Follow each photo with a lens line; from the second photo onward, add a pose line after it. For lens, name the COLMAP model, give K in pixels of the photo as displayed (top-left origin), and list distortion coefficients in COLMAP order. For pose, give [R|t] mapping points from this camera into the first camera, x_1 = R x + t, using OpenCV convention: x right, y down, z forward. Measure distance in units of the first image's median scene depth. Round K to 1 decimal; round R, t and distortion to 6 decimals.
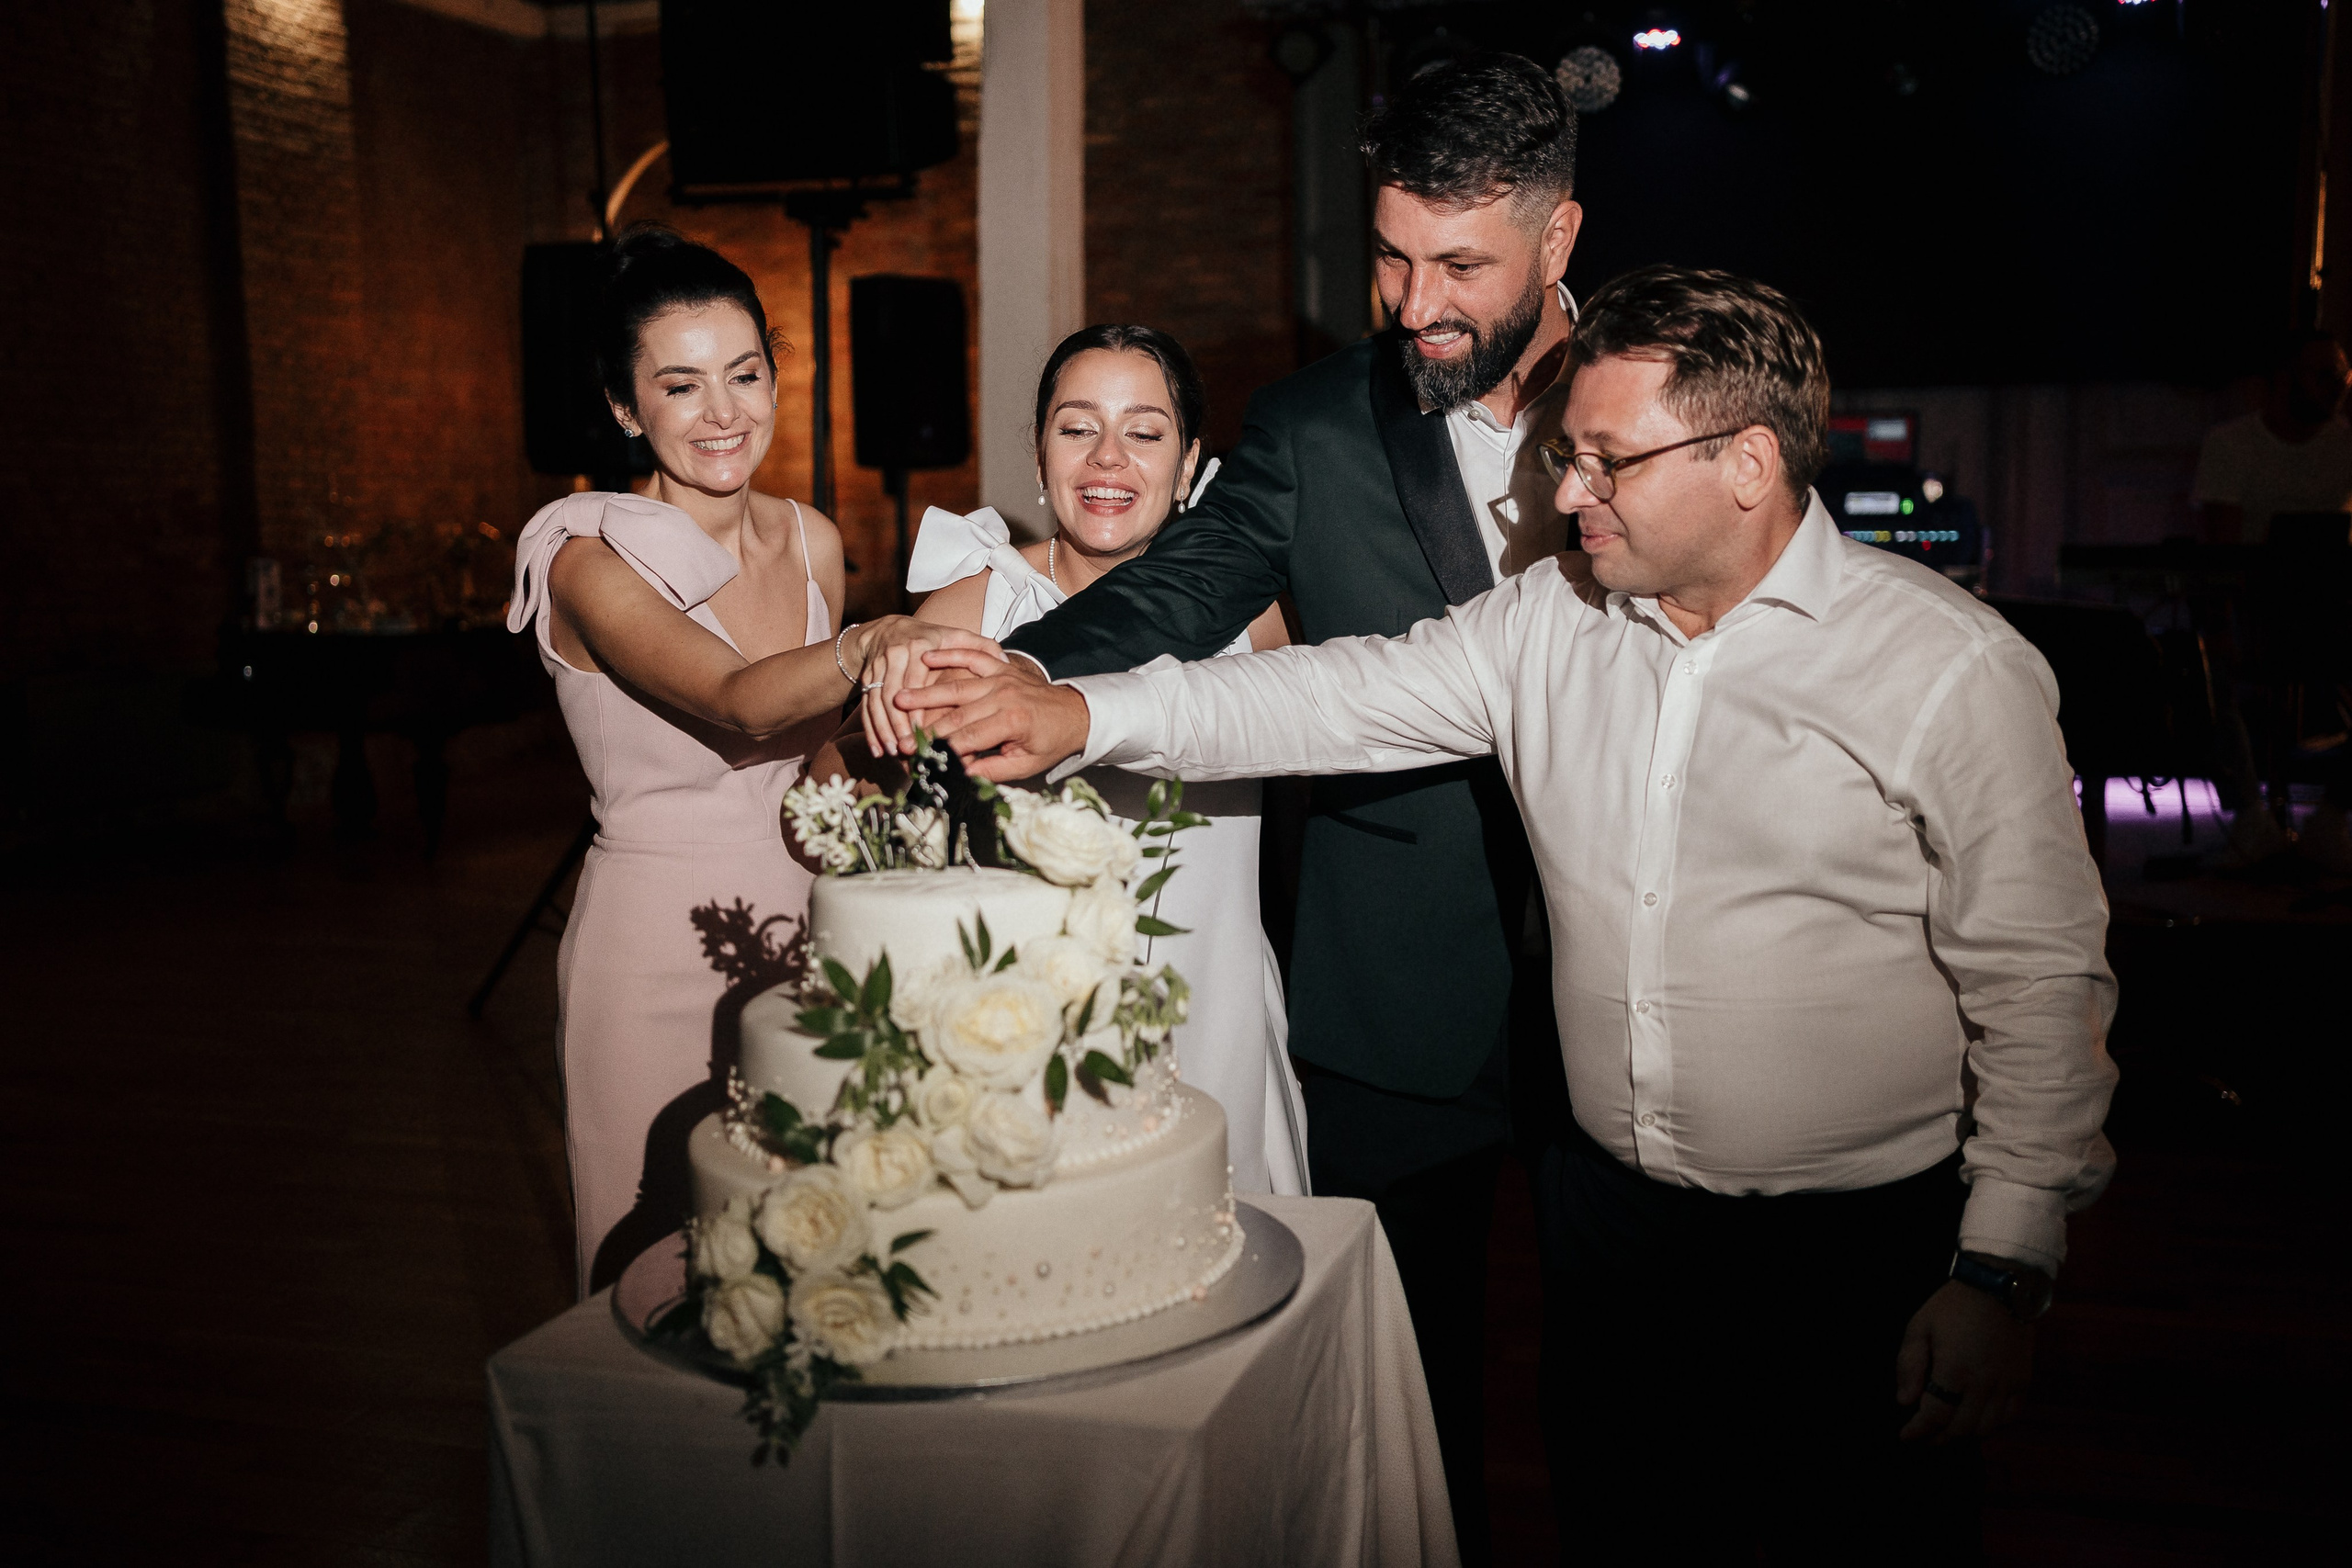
lens RADIAL K [[2315.0, 0, 1168.5], [0, 2315.0, 835.5], [0, 0, 1]] dist [0.022853, 0.024598]
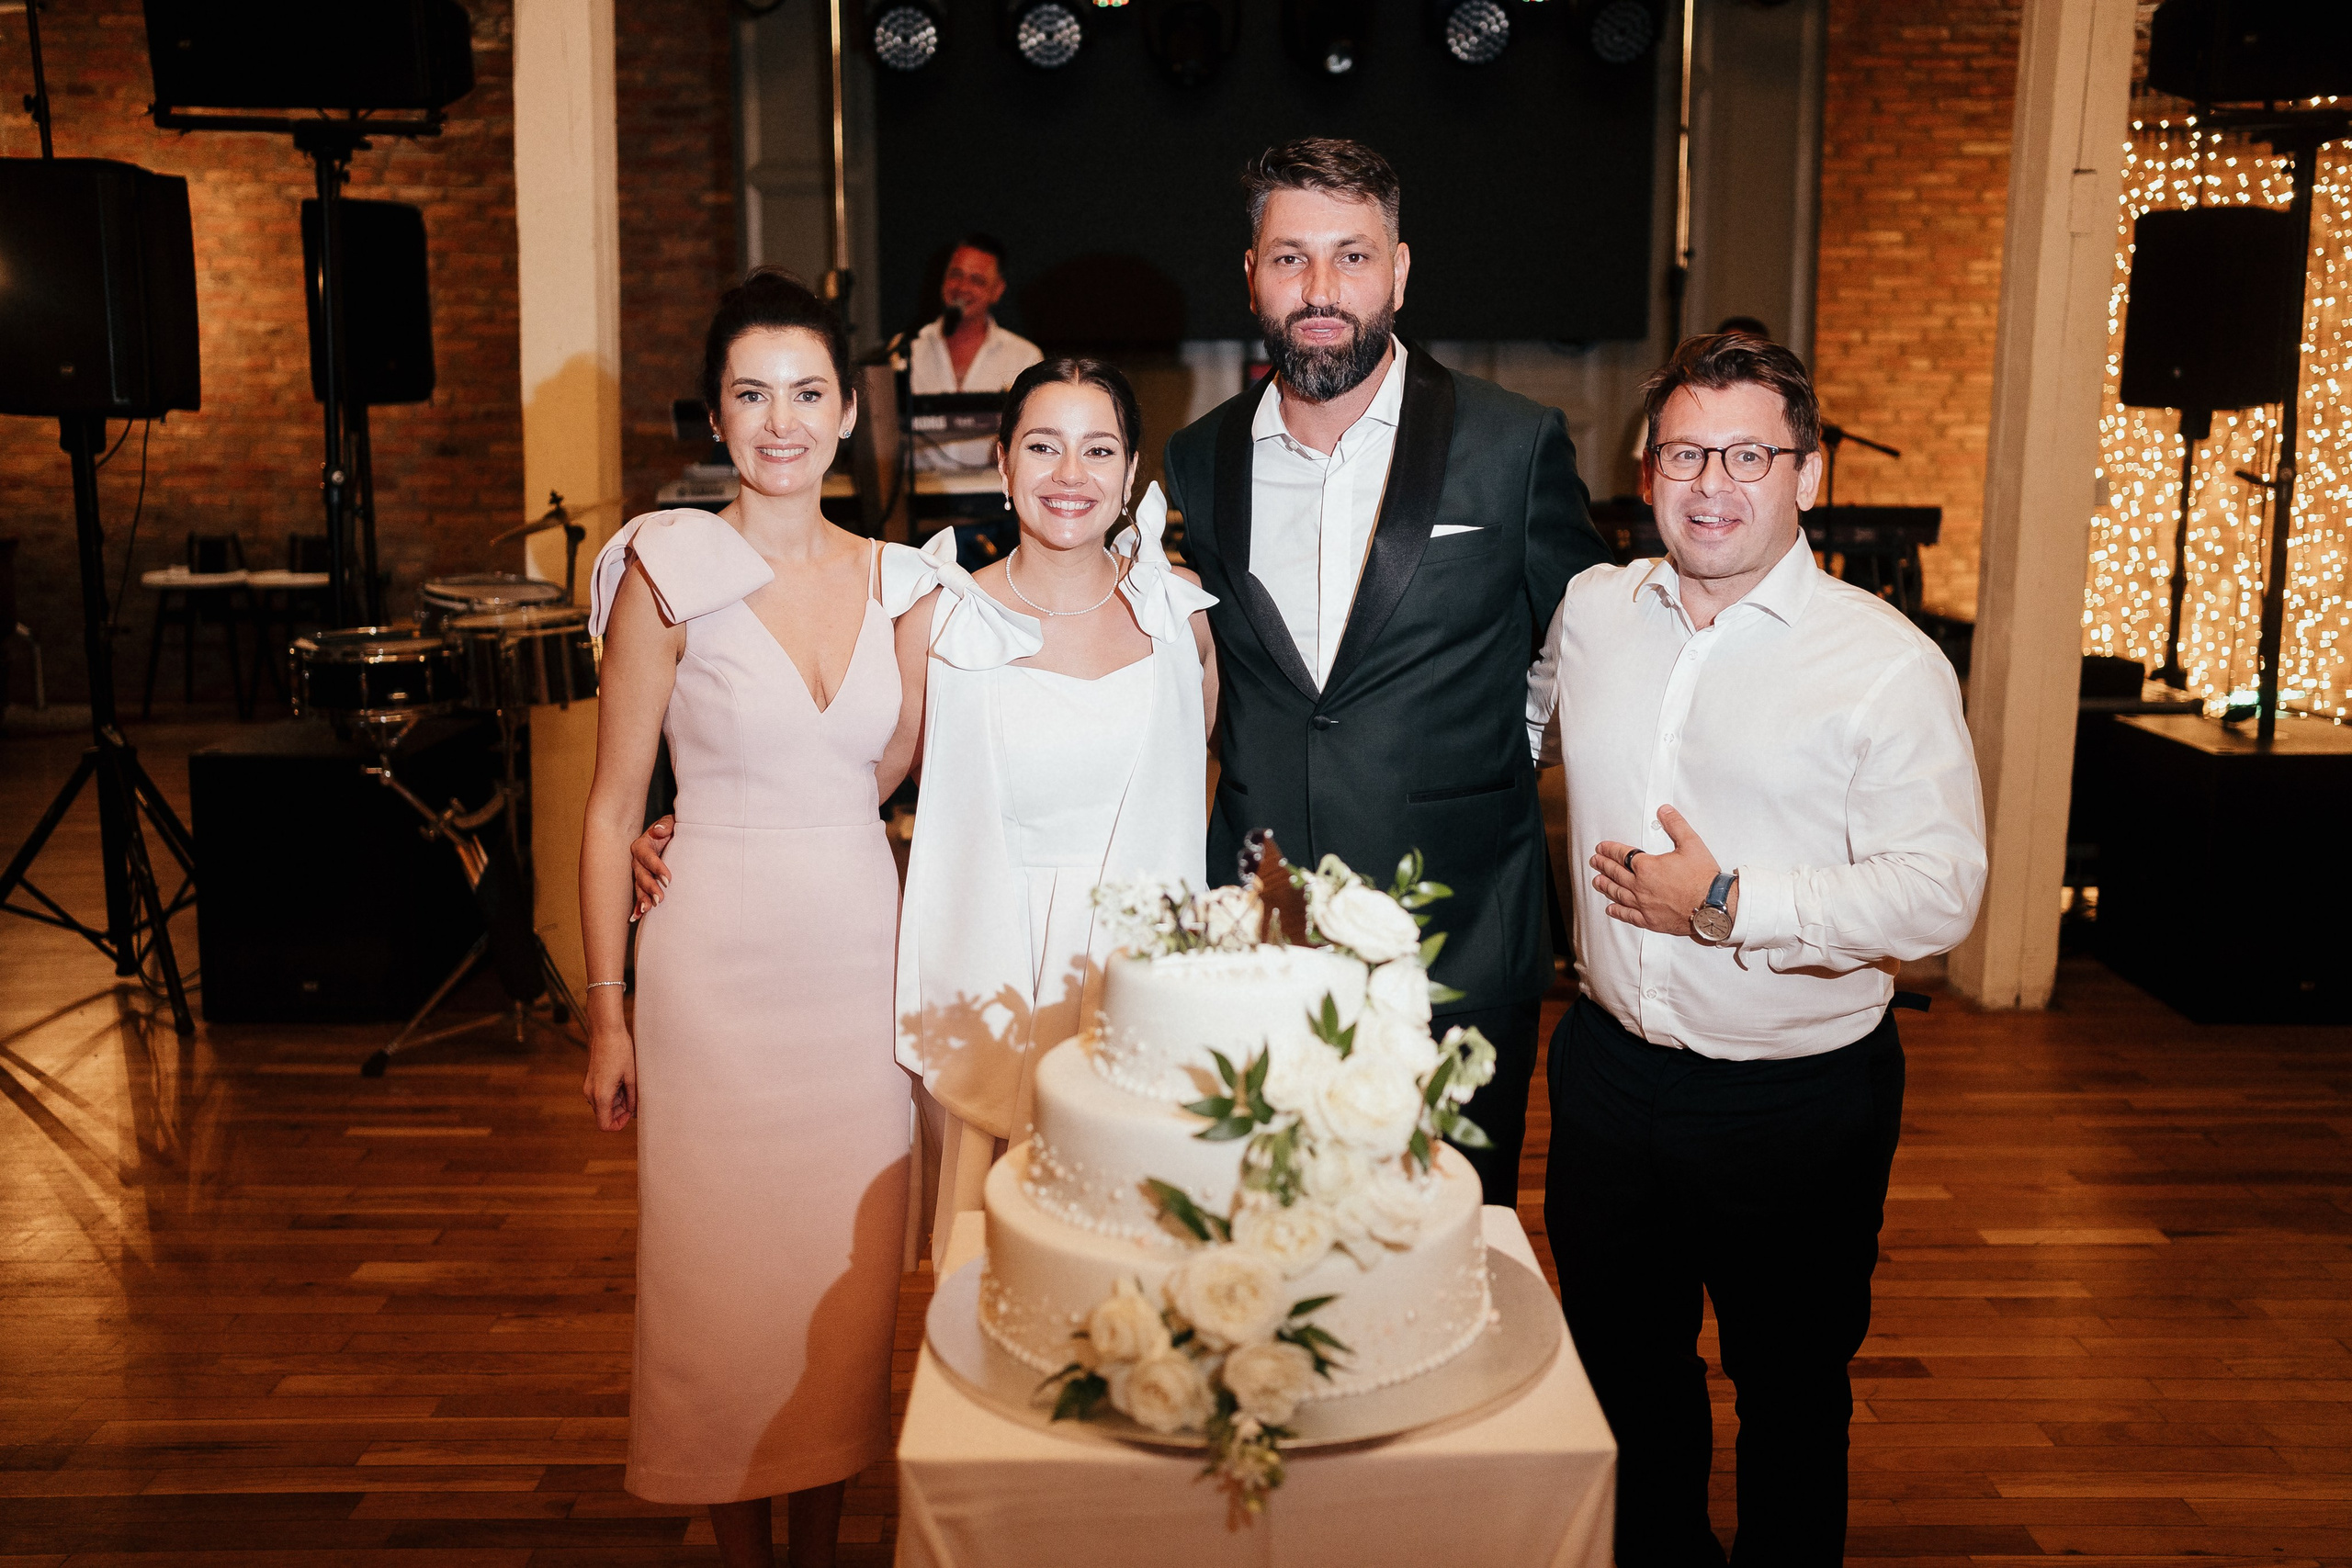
lens RADIAL K [[2261.6, 0, 1224.7], [0, 2261.6, 822.5], [0, 0, 1]] dist [0.018348, 0.019742]
pose [[0.953506, -0.042898, 0.298306, -0.438649], [0.032307, 0.998663, 0.040349, -0.091506], [-0.299639, -0.028835, 0.953617, 0.004573]]
